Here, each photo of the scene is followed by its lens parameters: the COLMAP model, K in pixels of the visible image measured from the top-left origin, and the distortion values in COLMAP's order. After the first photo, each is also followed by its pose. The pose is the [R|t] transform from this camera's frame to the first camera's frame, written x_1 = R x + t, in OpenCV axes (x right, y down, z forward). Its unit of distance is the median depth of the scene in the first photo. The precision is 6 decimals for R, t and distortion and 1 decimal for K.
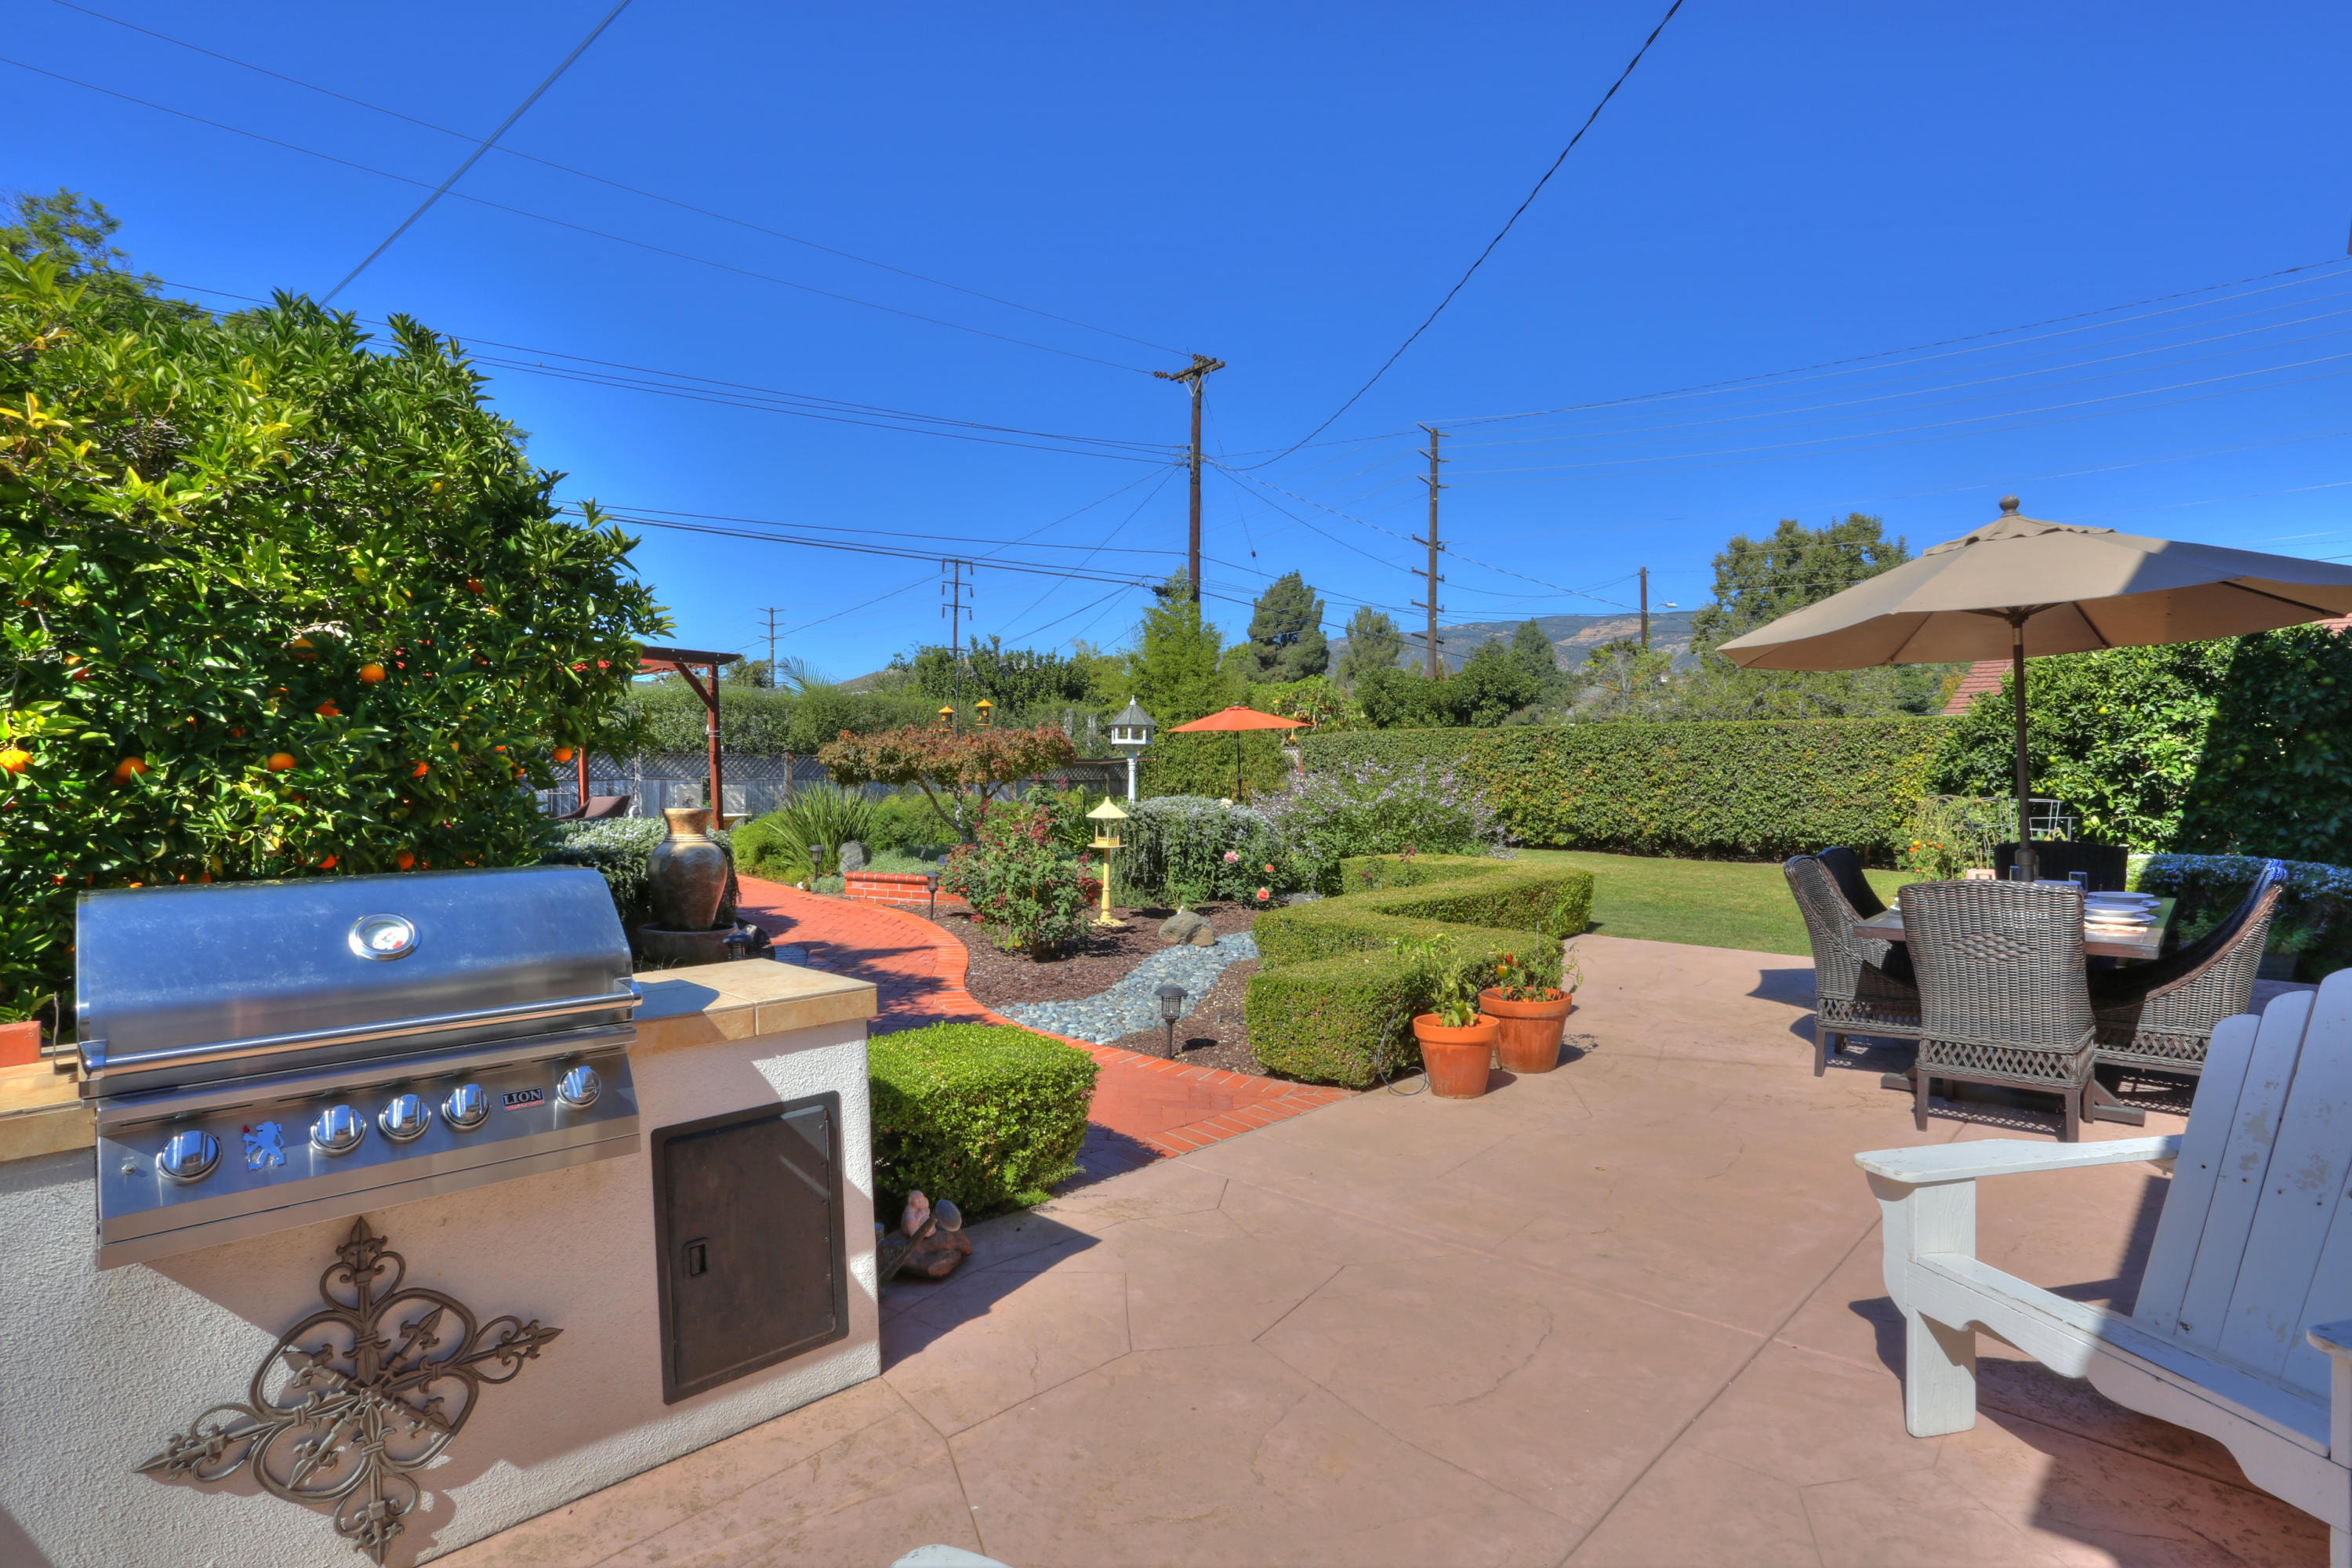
lens RADIAL K [[1207.2, 0, 1176.0], [0, 1207.2, 784.0], [0, 0, 1]] dist [-0.054036, 0.000185]
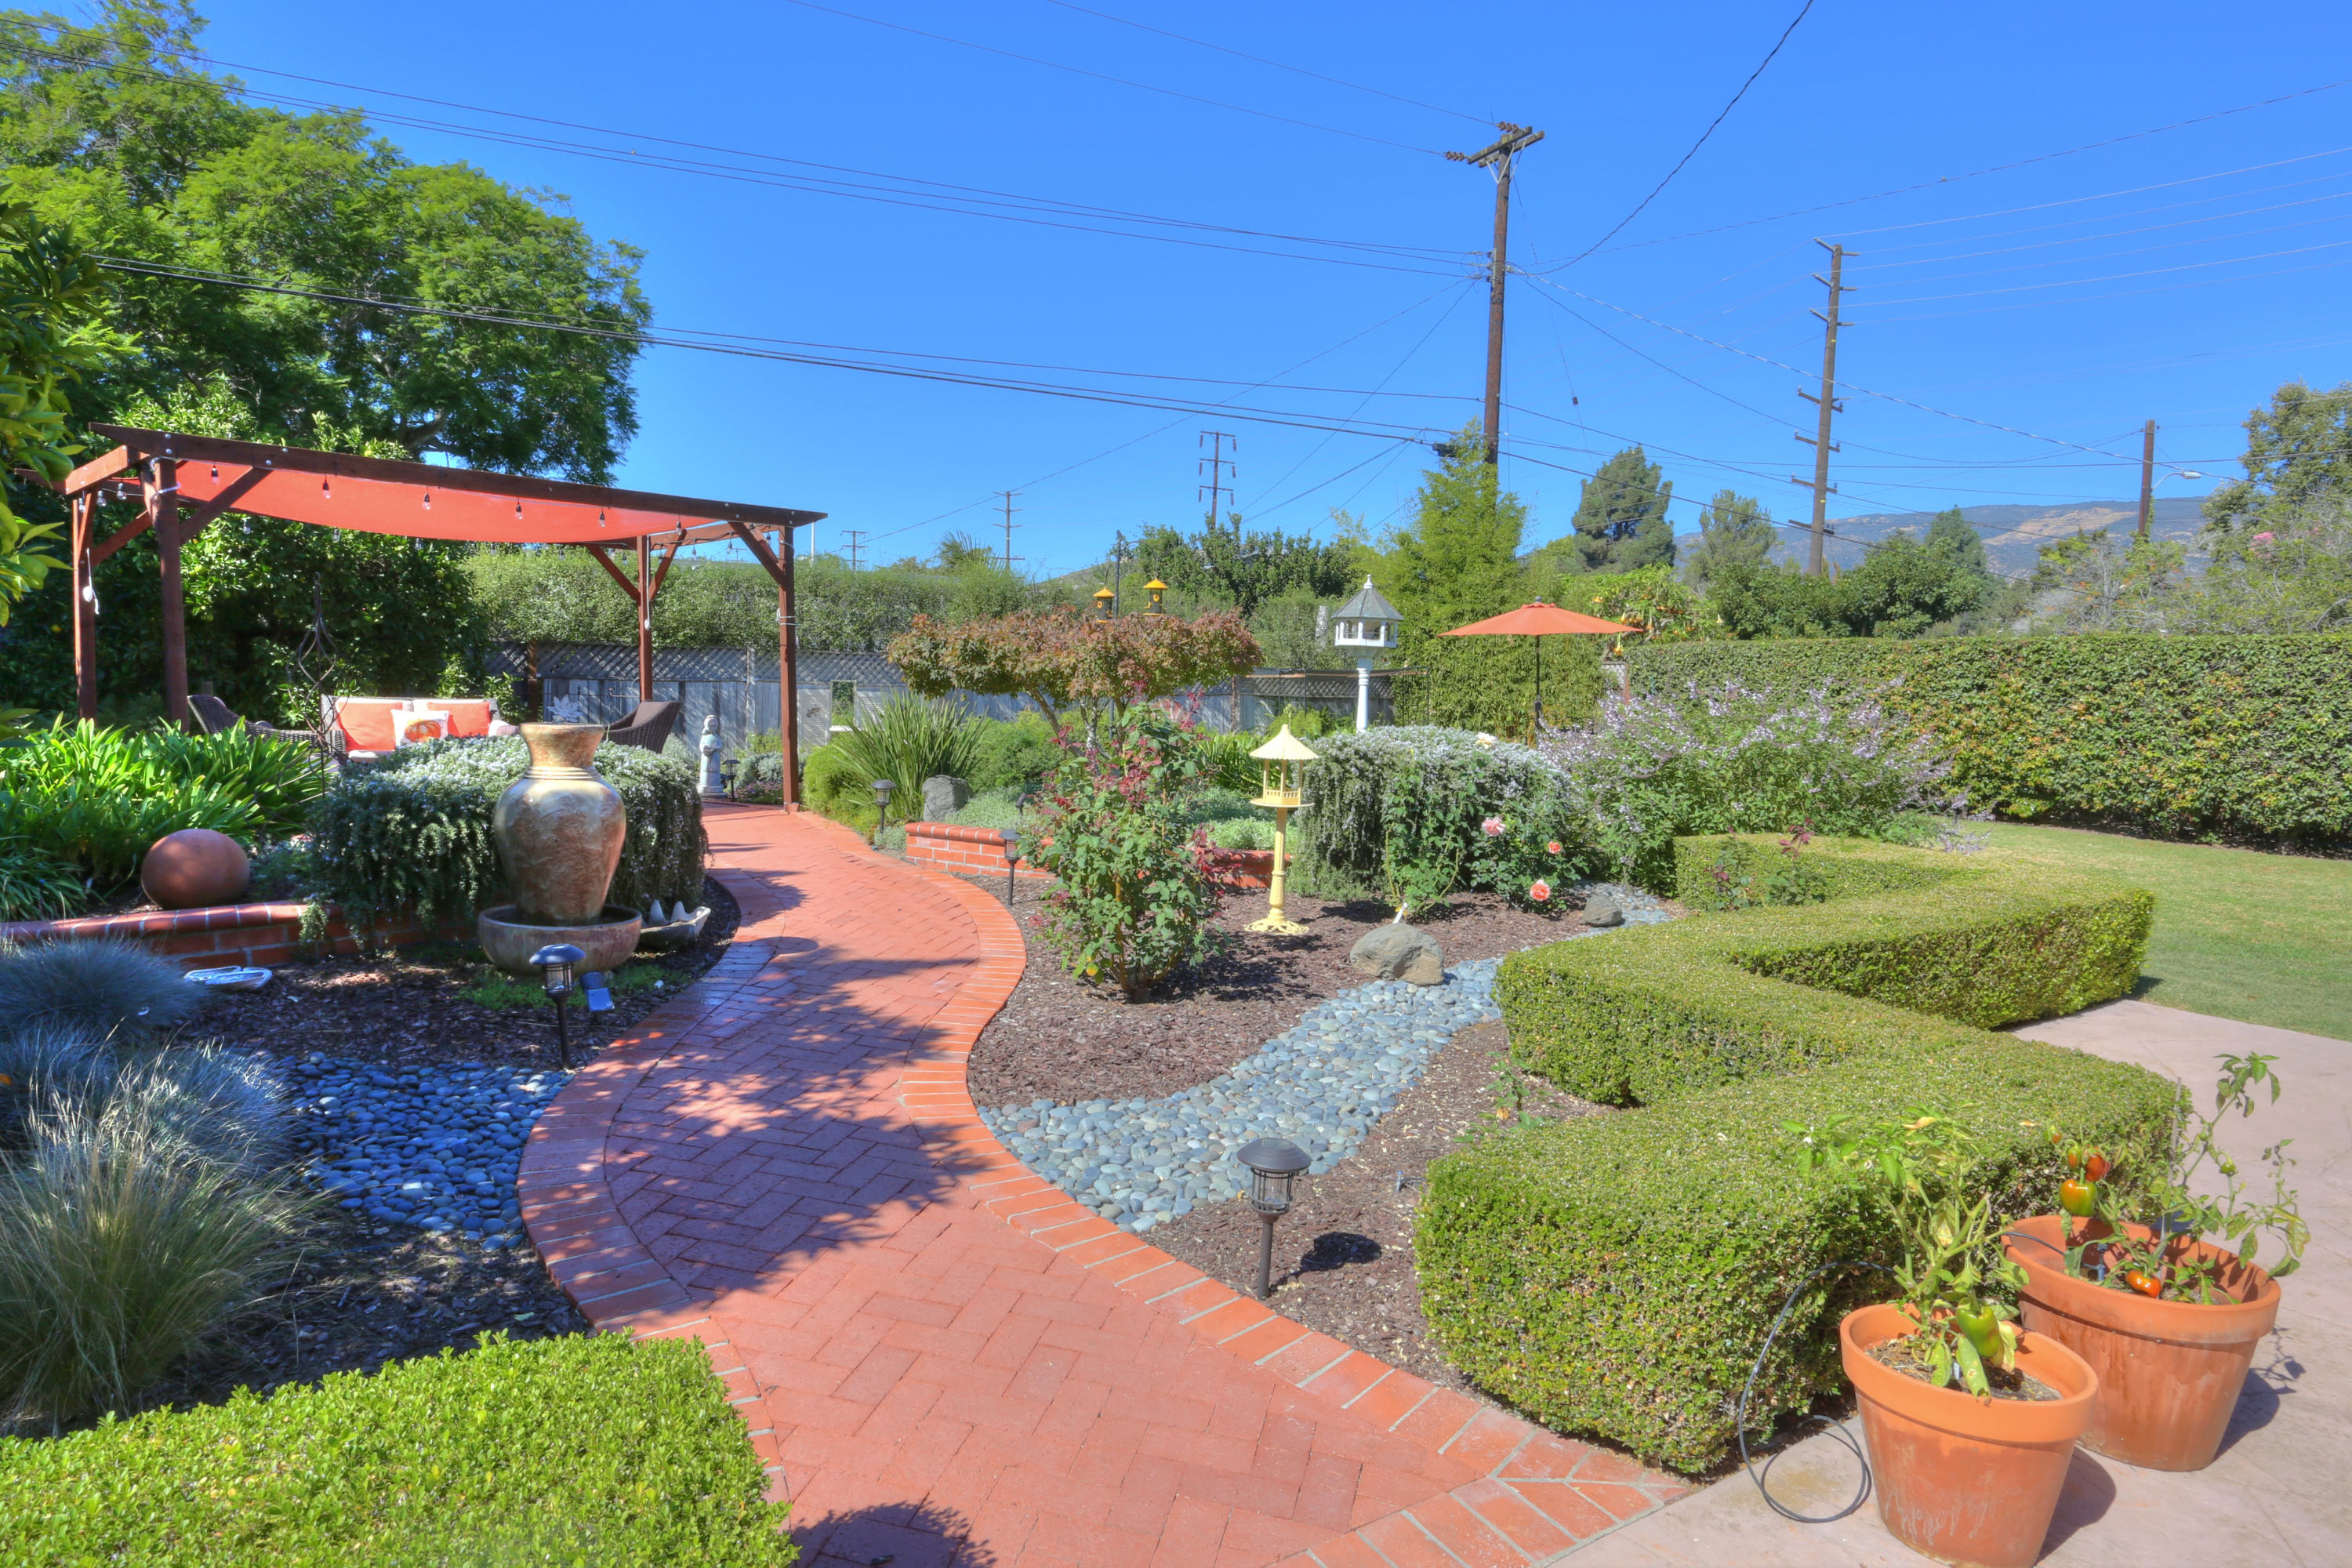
lens RADIAL K [[1340.0, 0, 1176.0], [0, 1340.0, 784.0], [0, 0, 1]] dist [-0.061037, 0.052322]
pose [[0.973589, 0.042872, -0.224246, 0.036167], [-0.029039, 0.997487, 0.064627, -0.001437], [0.226453, -0.056408, 0.972387, 0.261944]]
